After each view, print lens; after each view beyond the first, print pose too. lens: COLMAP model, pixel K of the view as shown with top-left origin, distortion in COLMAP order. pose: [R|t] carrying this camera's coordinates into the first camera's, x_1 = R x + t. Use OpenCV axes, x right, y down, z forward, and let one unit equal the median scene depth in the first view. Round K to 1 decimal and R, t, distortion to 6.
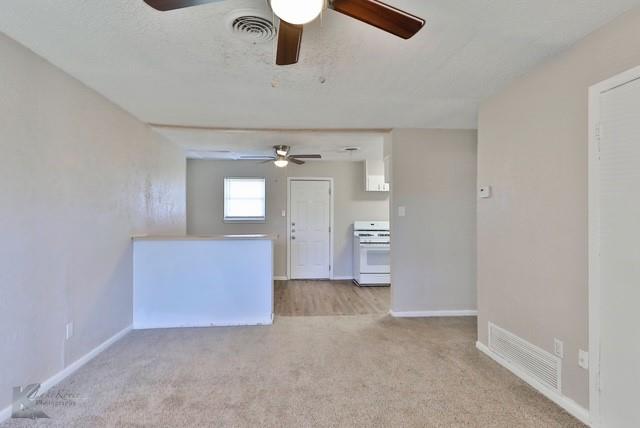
lens RADIAL K [[331.1, 0, 319.7], [0, 331.1, 214.2], [0, 0, 1]] dist [-0.000010, 0.000000]
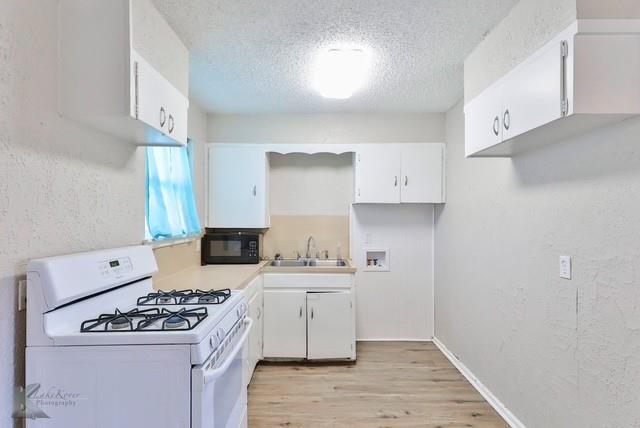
lens RADIAL K [[315.8, 0, 319.4], [0, 315.8, 214.9], [0, 0, 1]] dist [0.022043, -0.001799]
pose [[0.090525, 0.012637, 0.995814, -0.061324], [-0.001541, 0.999920, -0.012549, -0.001628], [-0.995893, -0.000398, 0.090538, 0.830790]]
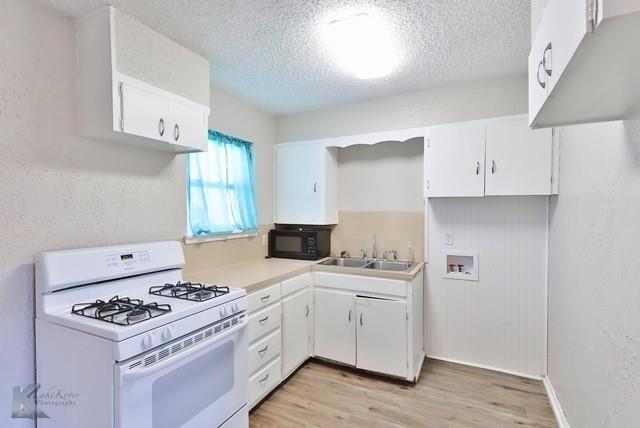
lens RADIAL K [[306.2, 0, 320.7], [0, 306.2, 214.8], [0, 0, 1]] dist [0.019031, -0.000218]
pose [[0.529155, -0.009484, 0.848472, 0.020849], [-0.000403, 0.999935, 0.011428, -0.008358], [-0.848525, -0.006389, 0.529116, 0.715760]]
